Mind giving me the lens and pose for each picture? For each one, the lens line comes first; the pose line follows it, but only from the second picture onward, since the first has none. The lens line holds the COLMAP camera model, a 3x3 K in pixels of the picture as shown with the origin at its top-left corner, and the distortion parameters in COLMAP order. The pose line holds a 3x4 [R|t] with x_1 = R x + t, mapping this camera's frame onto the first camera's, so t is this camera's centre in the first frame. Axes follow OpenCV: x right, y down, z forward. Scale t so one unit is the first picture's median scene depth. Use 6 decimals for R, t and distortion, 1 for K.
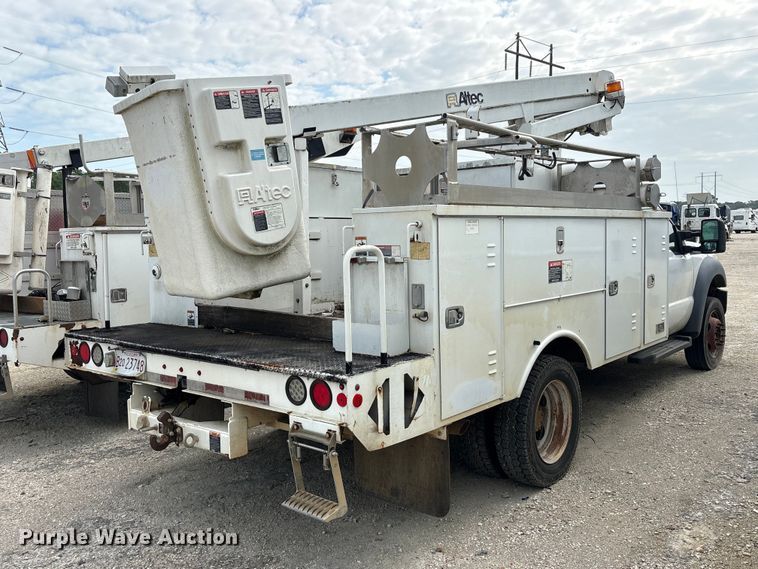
lens RADIAL K [[701.5, 0, 374.9], [0, 701.5, 282.9], [0, 0, 1]] dist [0.057136, 0.000000]
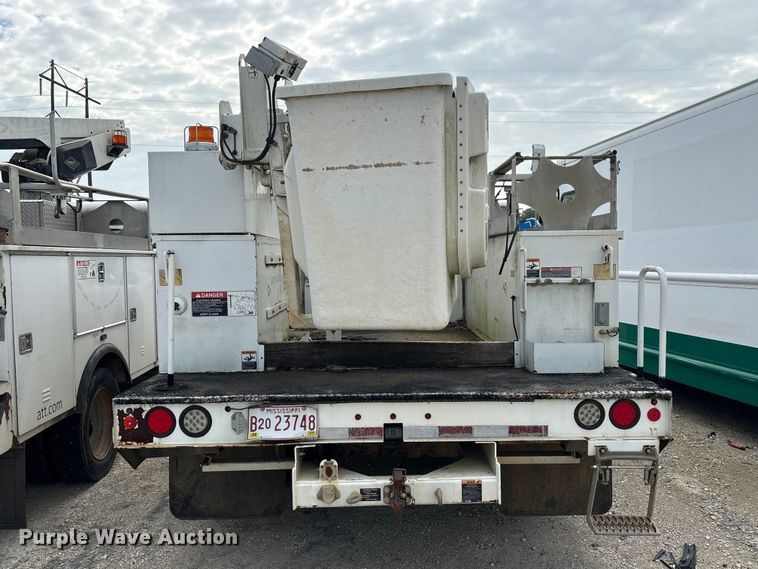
lens RADIAL K [[641.1, 0, 381.4], [0, 641.1, 286.3], [0, 0, 1]] dist [0.039736, -0.029662]
pose [[0.755911, -0.019970, 0.654370, -0.730510], [0.042558, 0.998919, -0.018677, -0.016764], [-0.653290, 0.041967, 0.755944, 0.401473]]
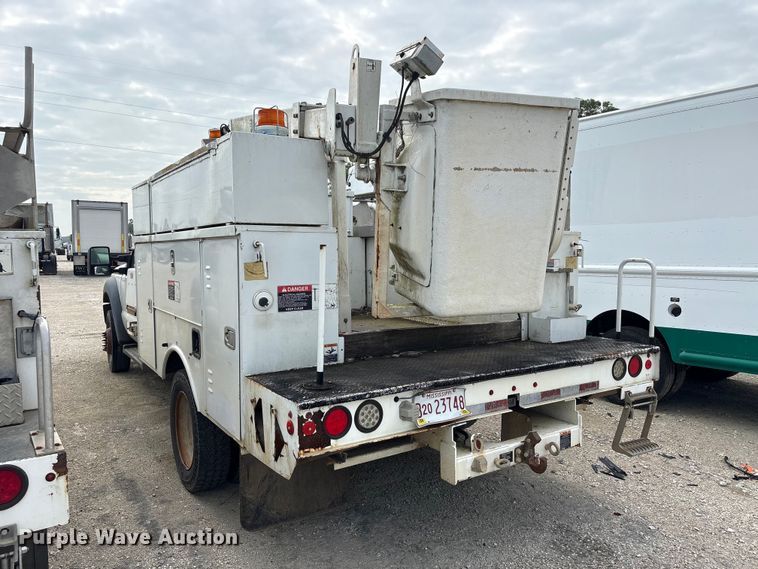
lens RADIAL K [[573.8, 0, 384.2], [0, 573.8, 284.9], [0, 0, 1]] dist [0.042992, -0.030120]
pose [[0.292467, -0.042391, 0.955336, -1.007418], [0.064215, 0.997633, 0.024609, -0.046357], [-0.954117, 0.054149, 0.294497, 0.871712]]
